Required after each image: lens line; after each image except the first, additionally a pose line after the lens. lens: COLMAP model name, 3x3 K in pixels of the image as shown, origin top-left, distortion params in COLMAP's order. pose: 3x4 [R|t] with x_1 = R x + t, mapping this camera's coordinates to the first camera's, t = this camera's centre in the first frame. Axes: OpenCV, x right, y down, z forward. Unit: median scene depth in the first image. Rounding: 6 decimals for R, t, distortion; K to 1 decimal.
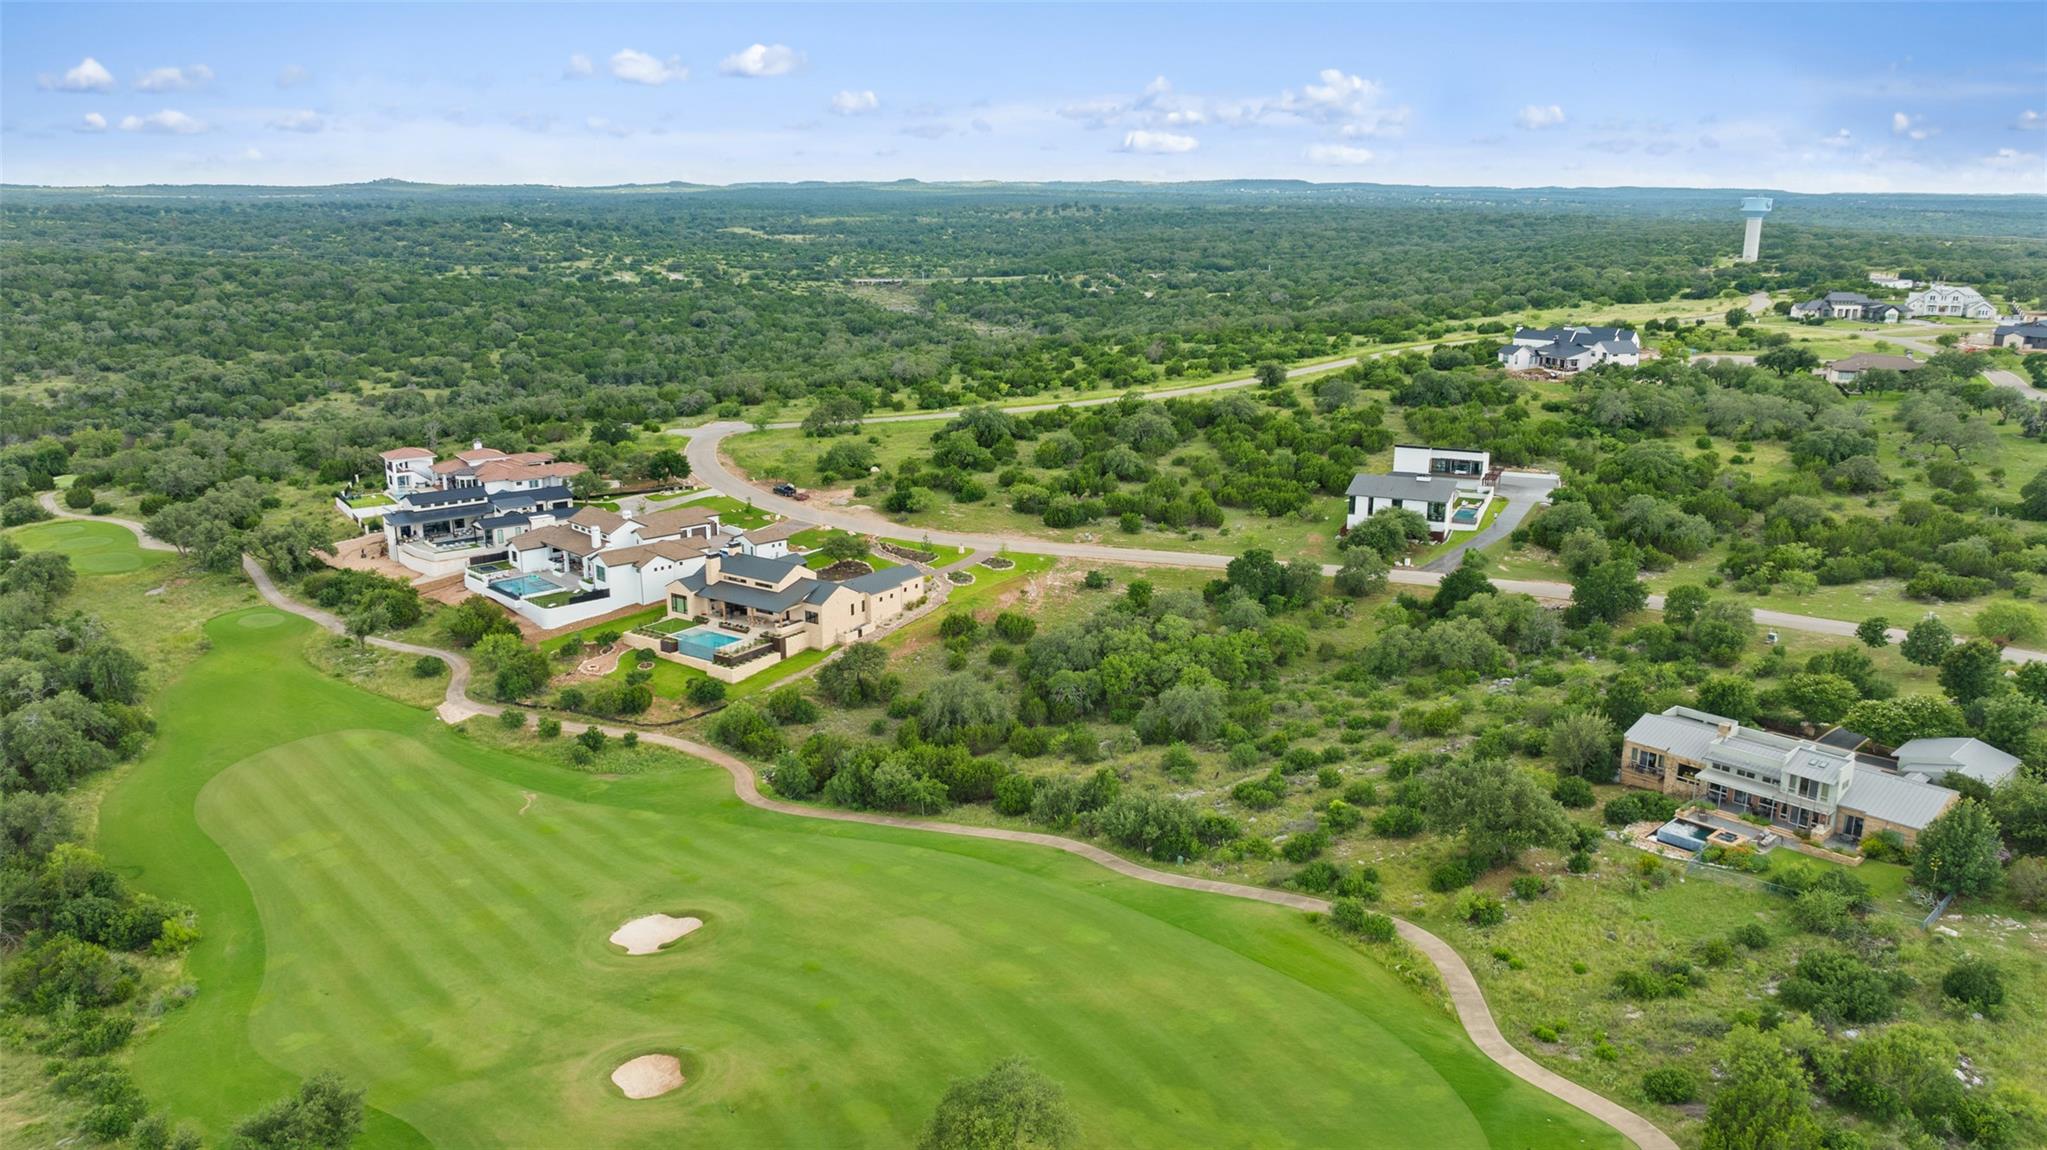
lens RADIAL K [[1470.1, 0, 1023.5], [0, 1470.1, 575.0], [0, 0, 1]] dist [-0.020504, -0.001820]
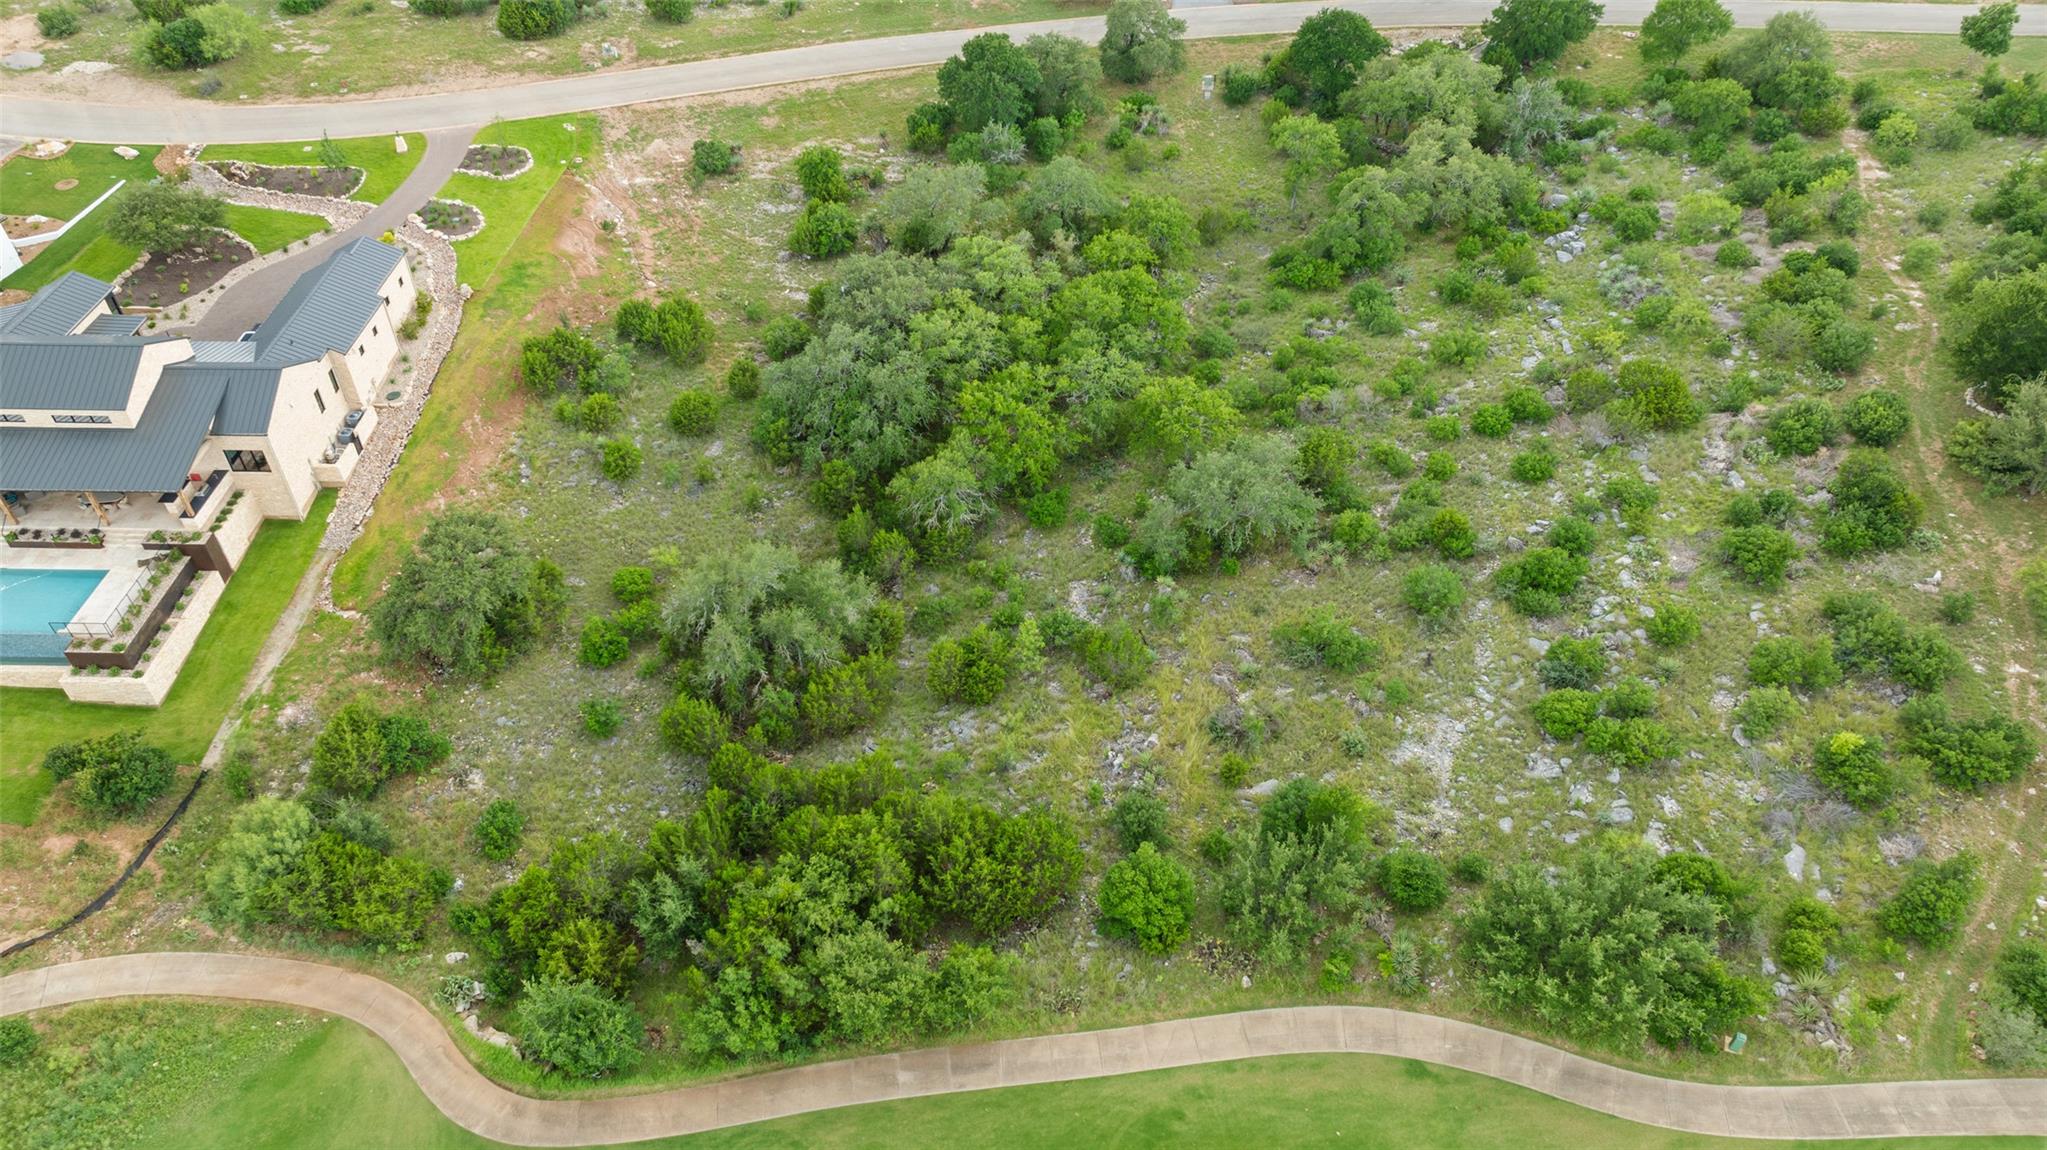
lens RADIAL K [[1445.9, 0, 1023.5], [0, 1445.9, 575.0], [0, 0, 1]] dist [-0.023489, -0.000876]
pose [[0.839796, -0.367417, 0.399684, -0.130692], [0.142766, 0.859745, 0.490363, -0.115583], [-0.523794, -0.354743, 0.774466, 0.527526]]
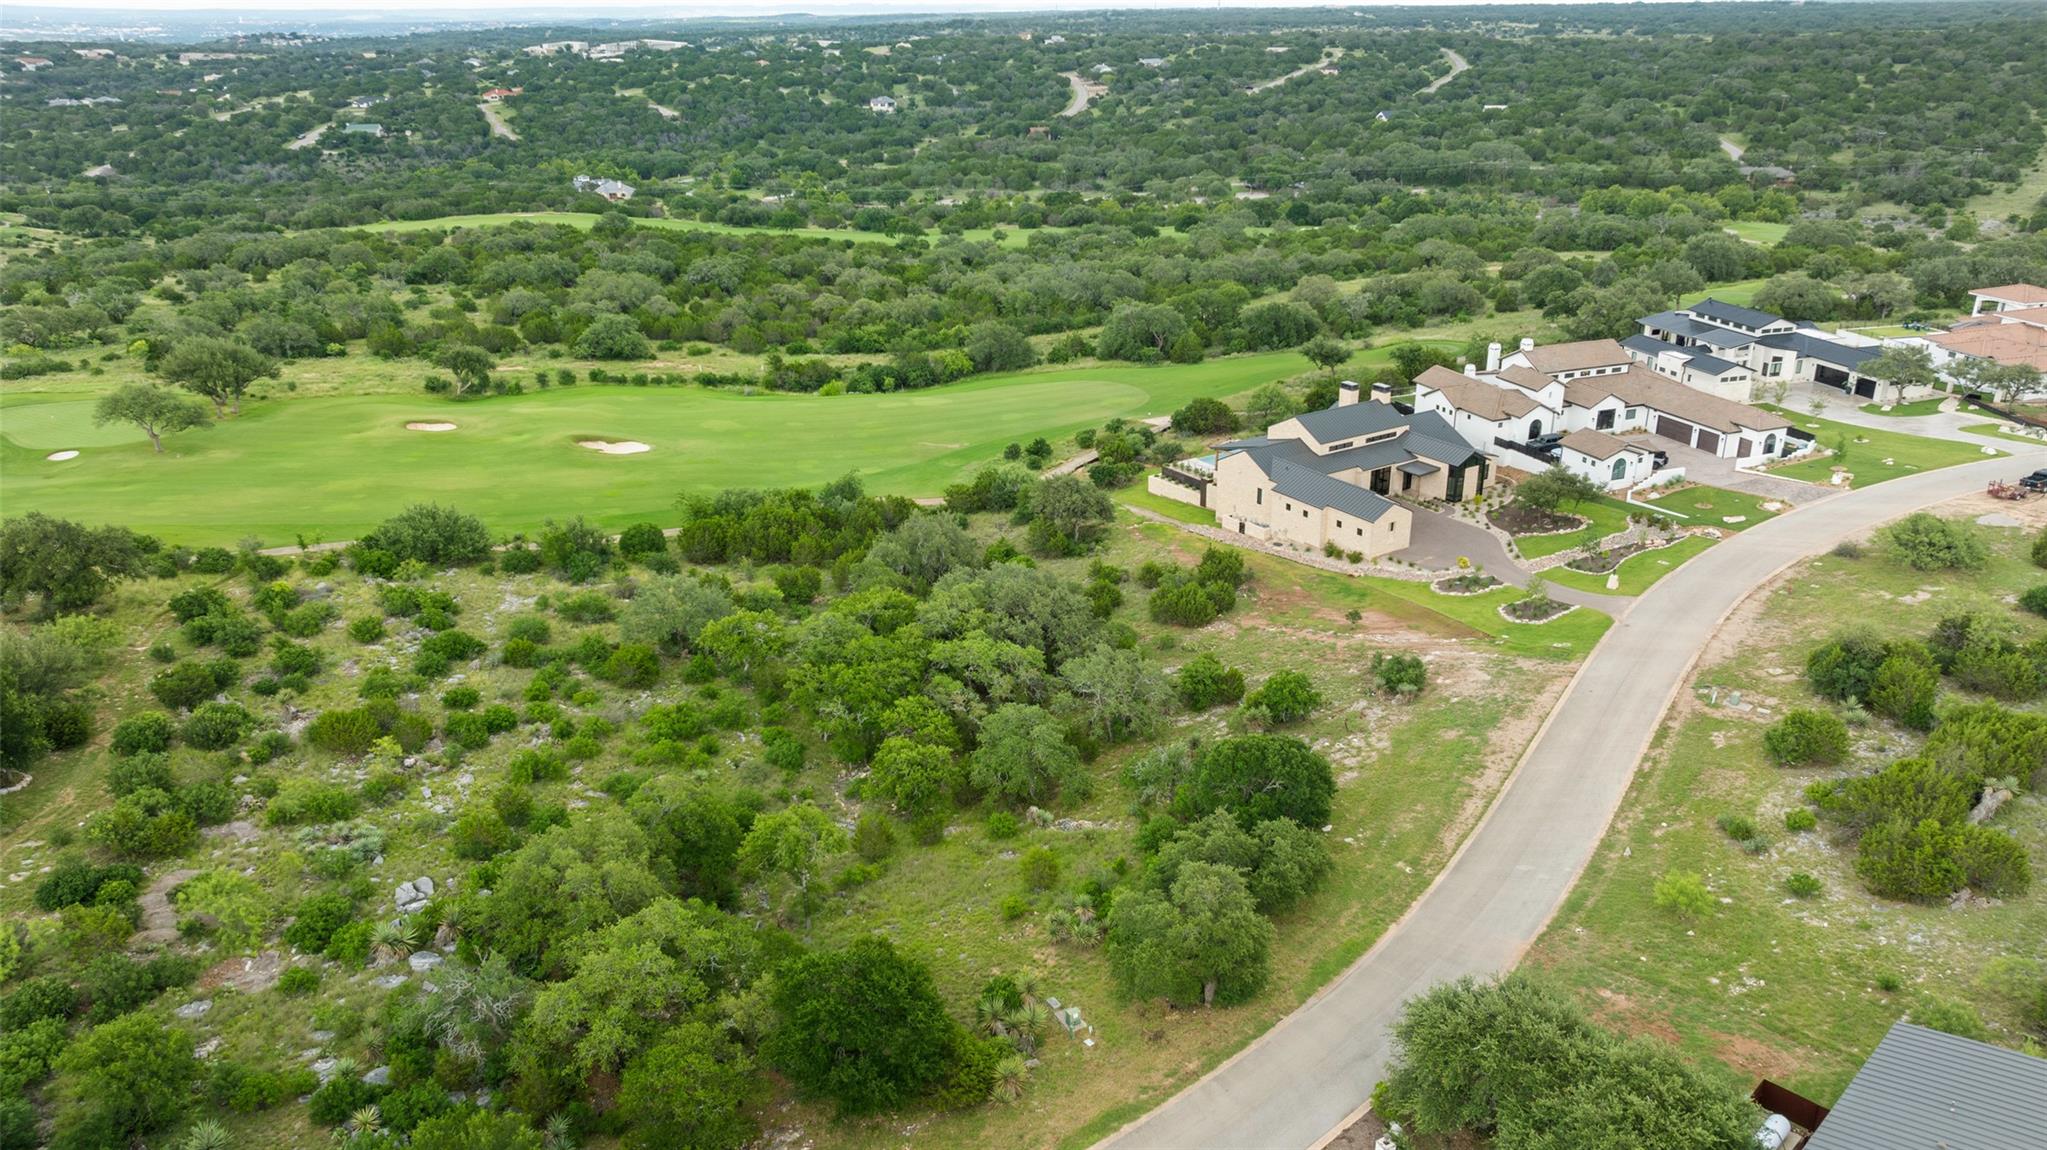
lens RADIAL K [[1437.3, 0, 1023.5], [0, 1437.3, 575.0], [0, 0, 1]] dist [-0.023452, 0.000947]
pose [[-0.376246, 0.345832, -0.859558, 0.526289], [-0.220925, 0.867481, 0.445723, -0.223520], [0.899795, 0.357599, -0.249983, 1.082213]]
